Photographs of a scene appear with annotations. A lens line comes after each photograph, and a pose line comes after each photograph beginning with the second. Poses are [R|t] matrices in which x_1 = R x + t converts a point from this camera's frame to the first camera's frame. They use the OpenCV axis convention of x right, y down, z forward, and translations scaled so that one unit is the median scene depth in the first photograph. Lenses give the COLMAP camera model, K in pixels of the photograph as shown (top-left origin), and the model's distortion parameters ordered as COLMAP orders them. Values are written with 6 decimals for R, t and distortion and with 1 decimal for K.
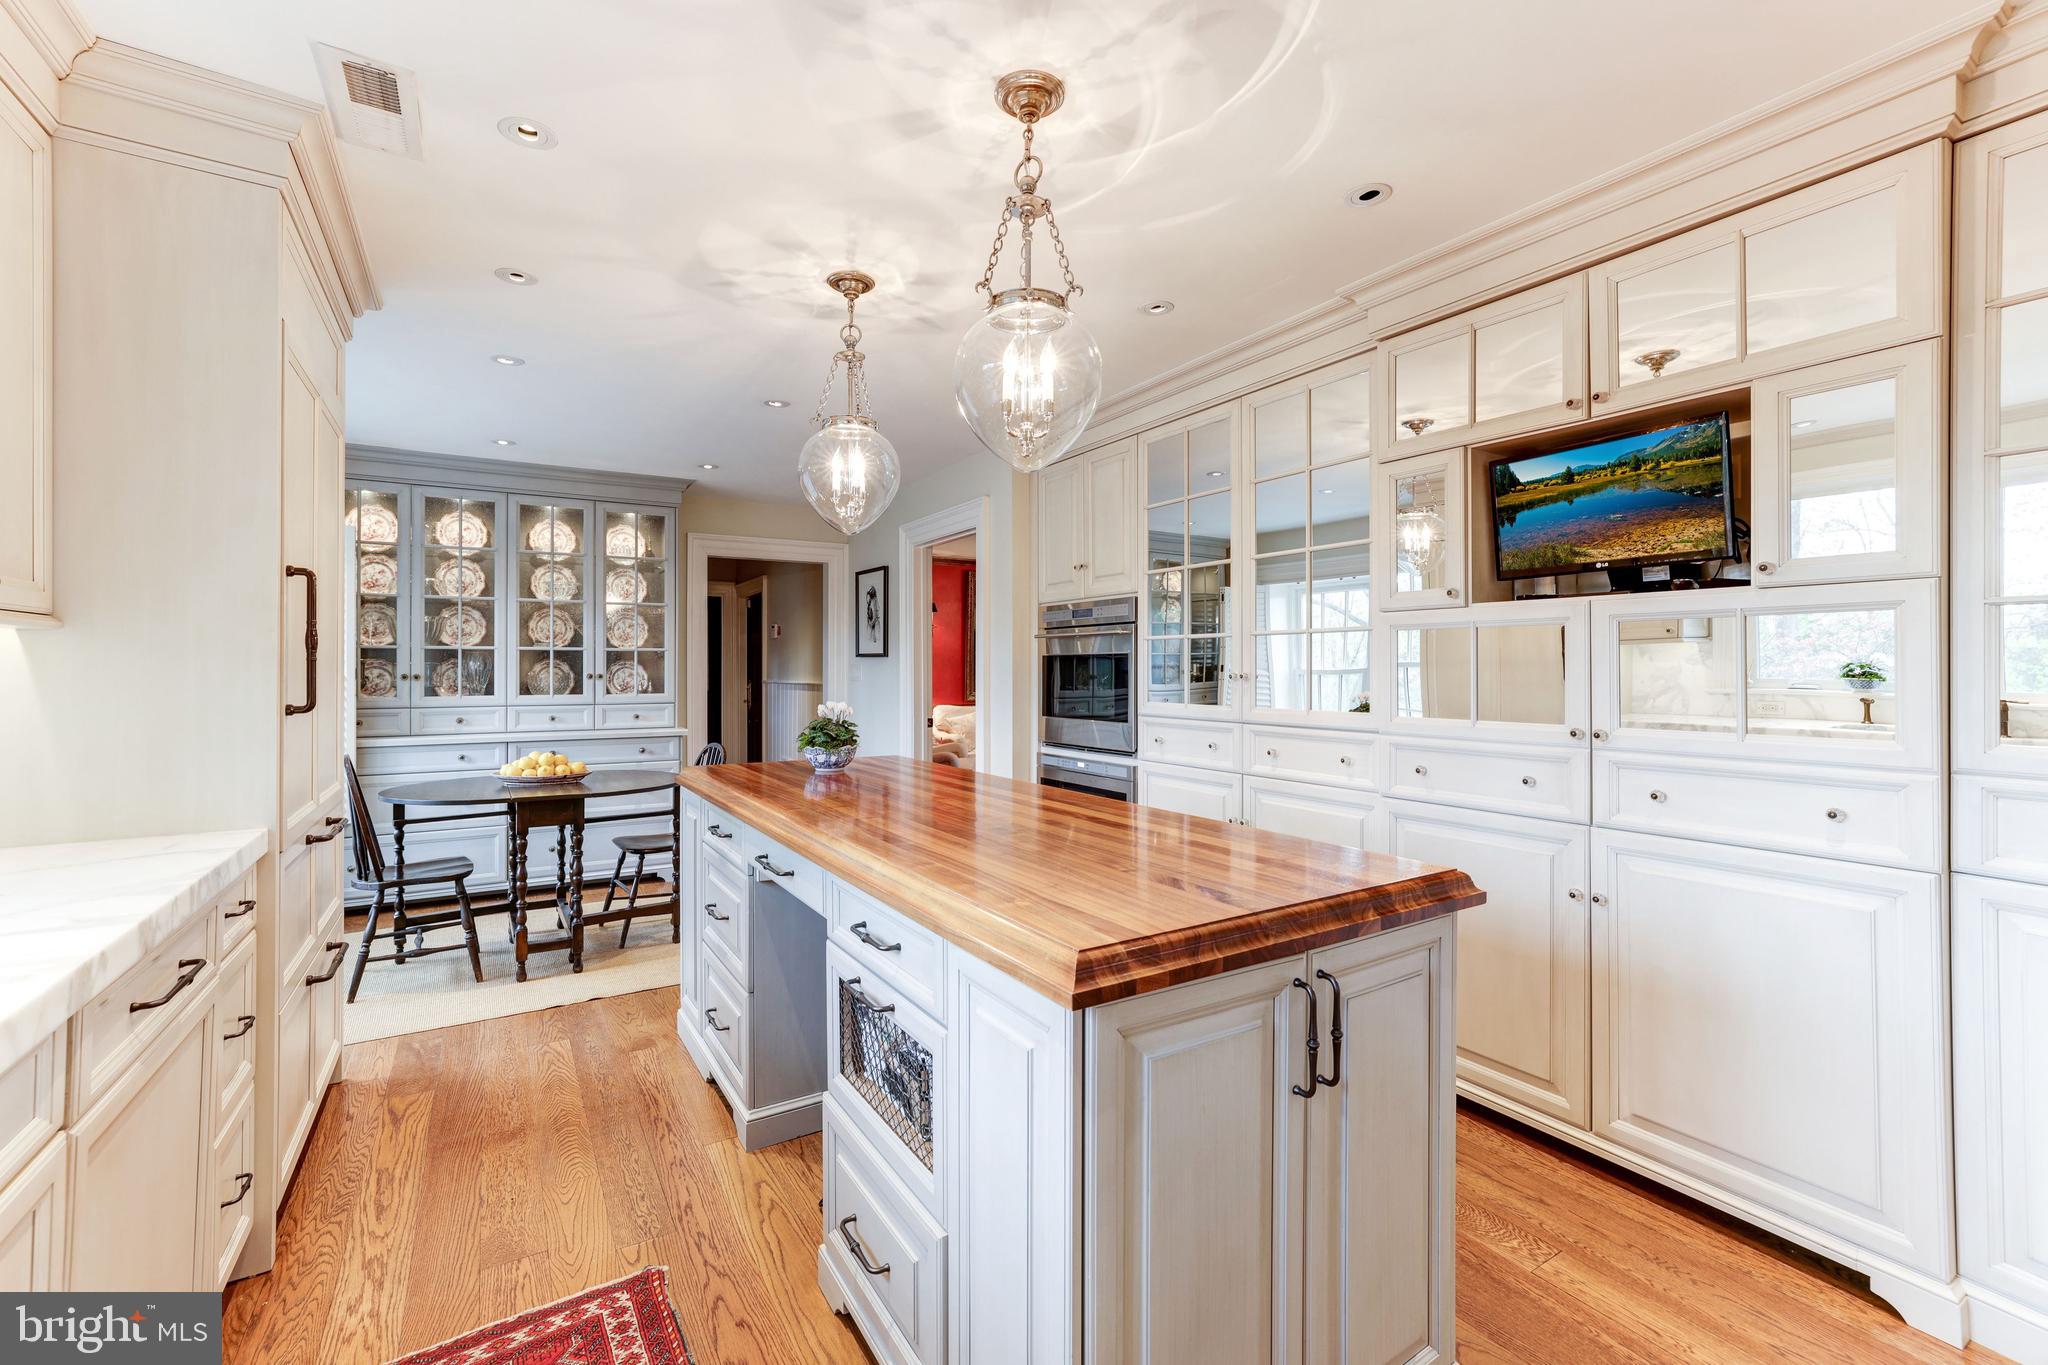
lens RADIAL K [[867.8, 0, 1012.4], [0, 867.8, 664.4], [0, 0, 1]] dist [-0.018562, 0.010553]
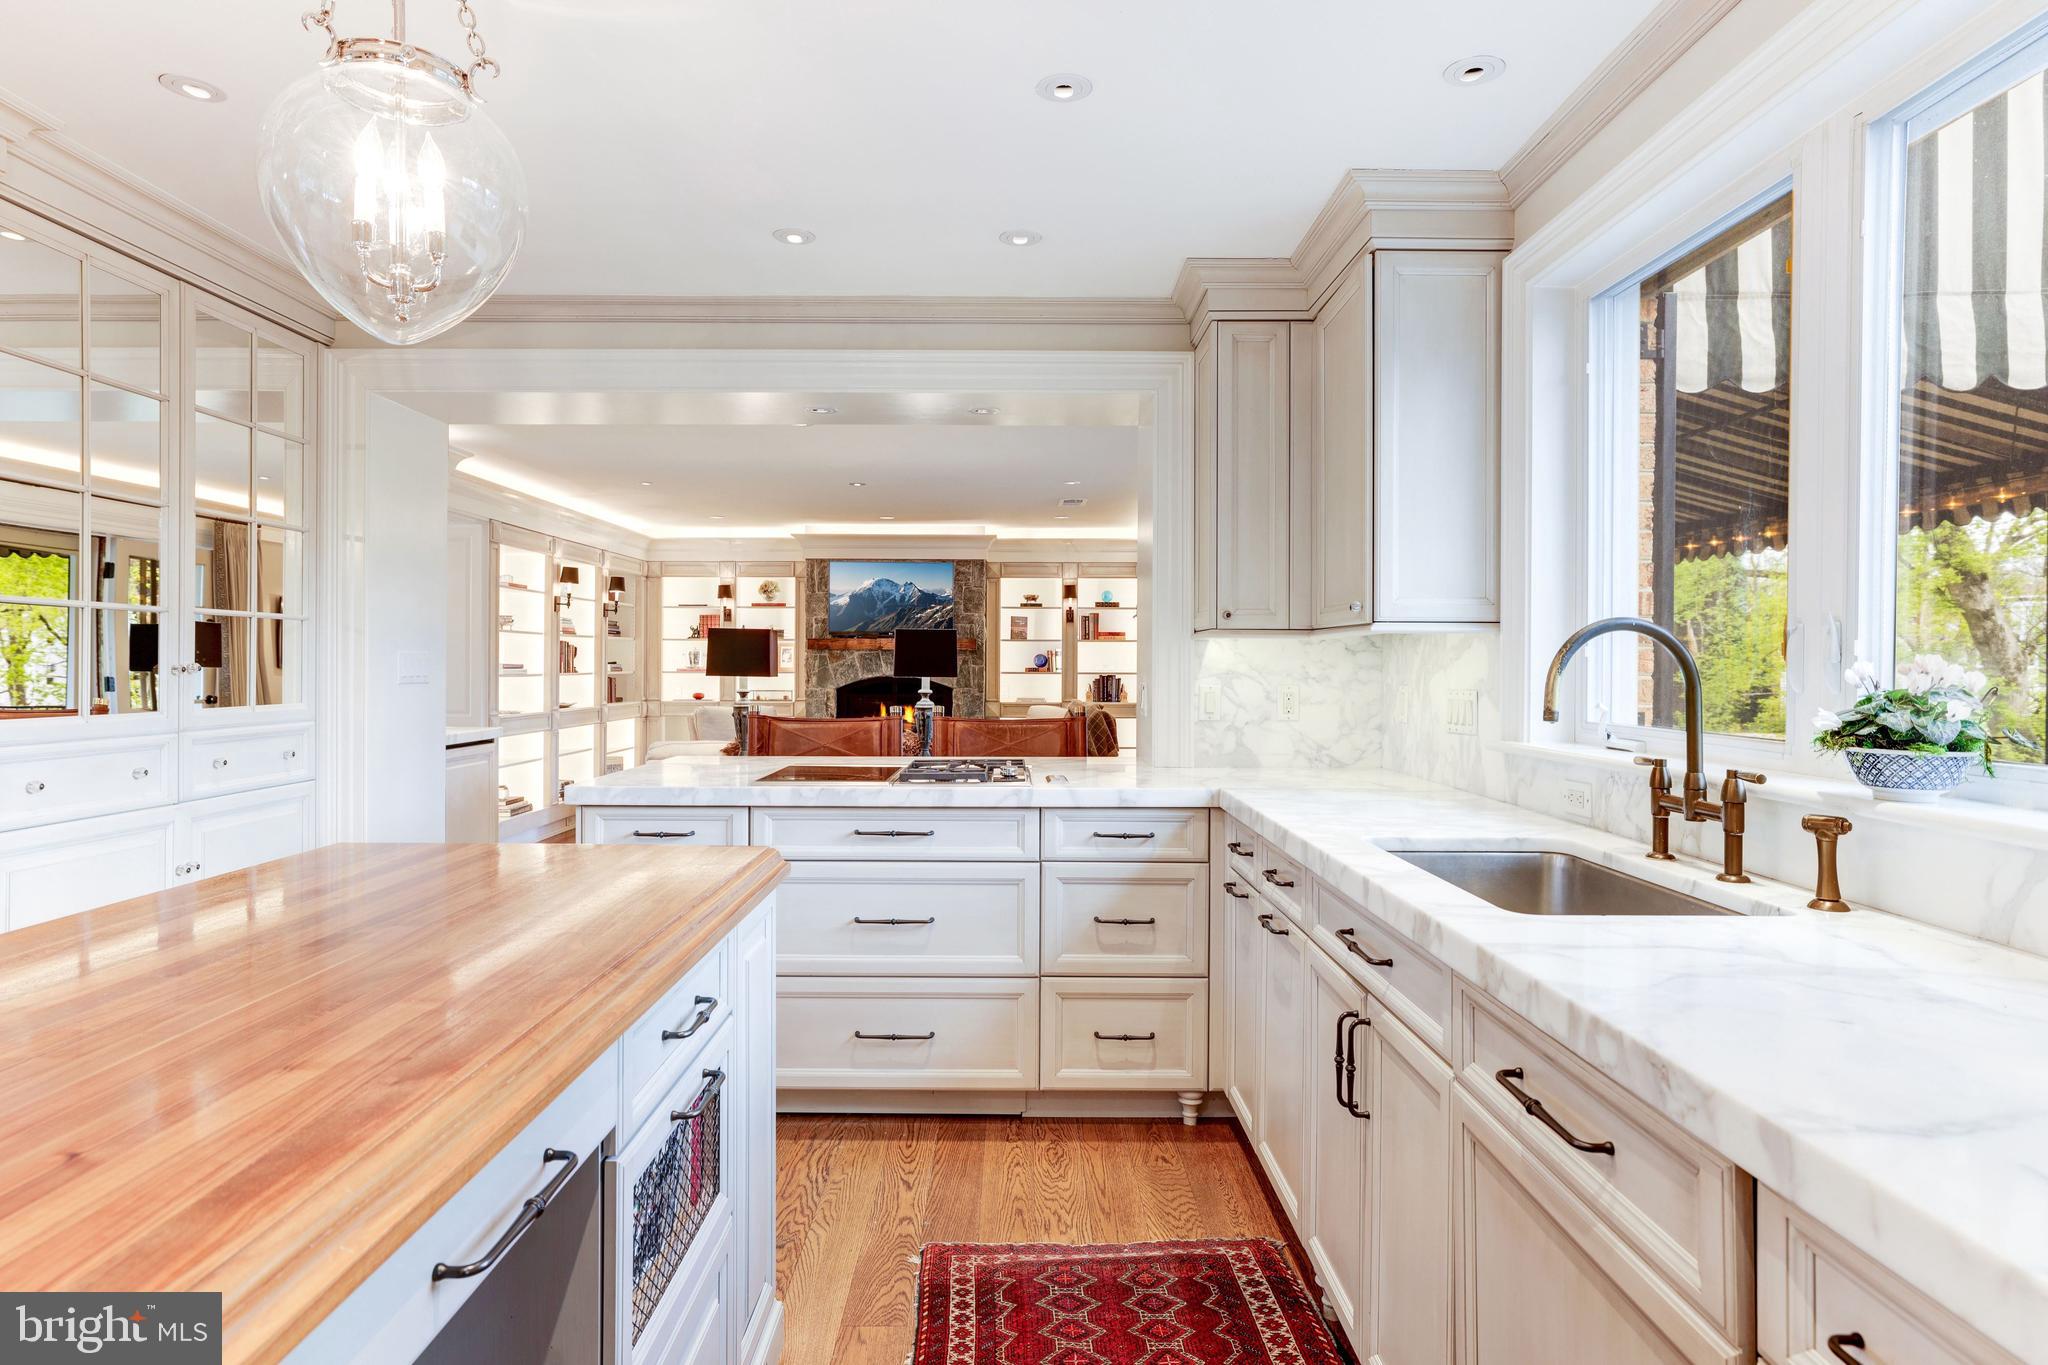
lens RADIAL K [[1162.6, 0, 1010.7], [0, 1162.6, 668.0], [0, 0, 1]] dist [-0.034294, 0.038392]
pose [[-0.850517, -0.006286, 0.525909, -0.512093], [-0.007629, 0.999971, -0.000386, 0.006584], [-0.525892, -0.004340, -0.850541, 0.951124]]
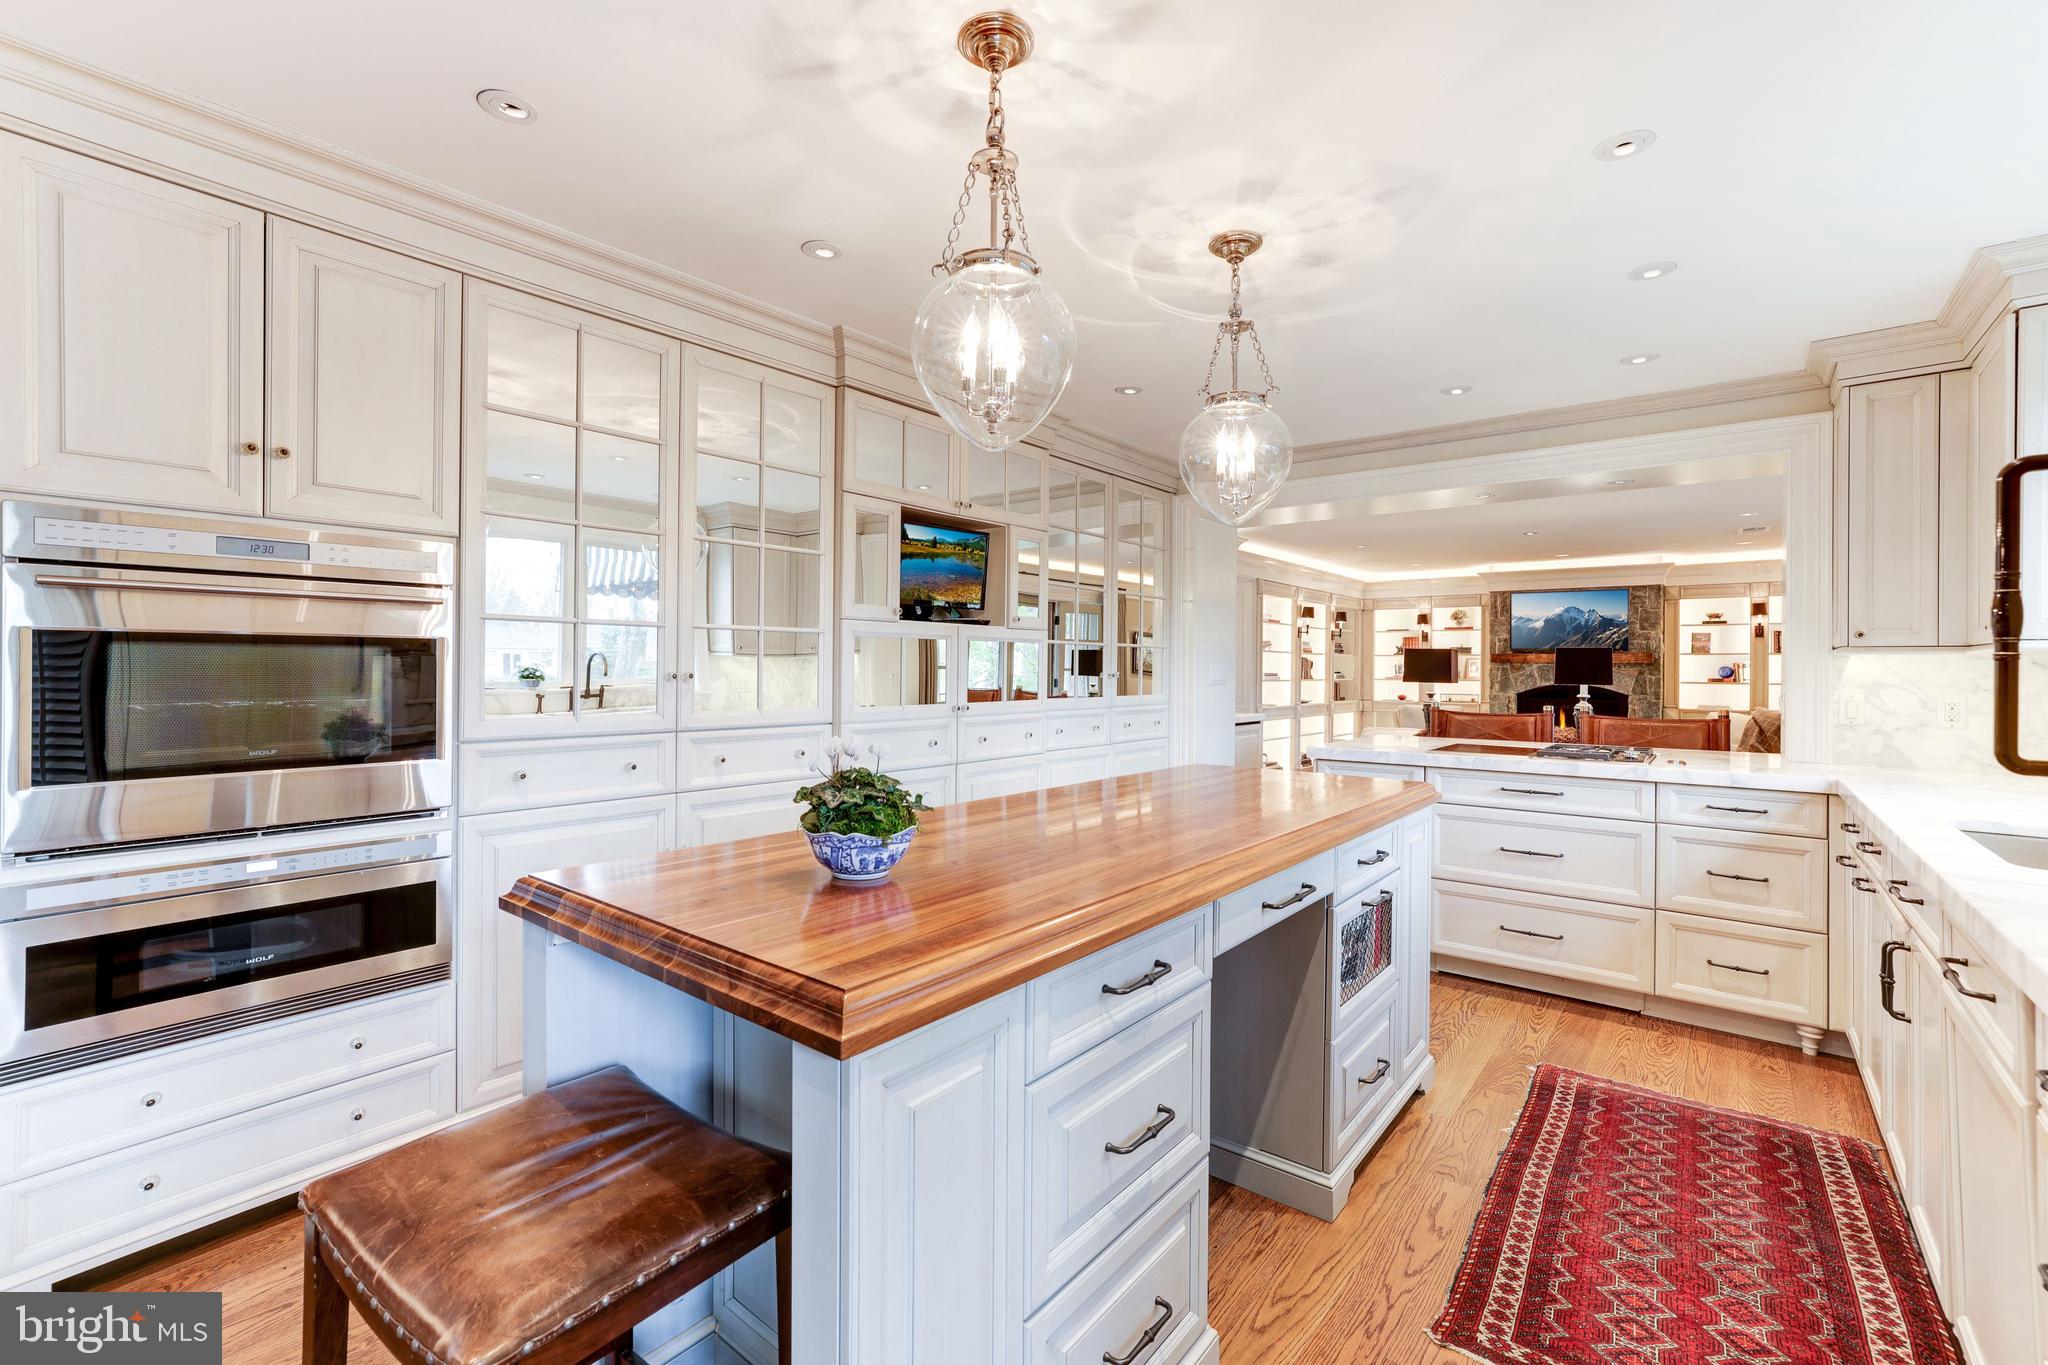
lens RADIAL K [[880.2, 0, 1009.4], [0, 880.2, 665.2], [0, 0, 1]] dist [-0.028373, 0.015671]
pose [[-0.320830, 0.000876, 0.947136, -0.748856], [-0.013042, 0.999901, -0.005342, 0.006110], [-0.947047, -0.014066, -0.320787, 1.139132]]
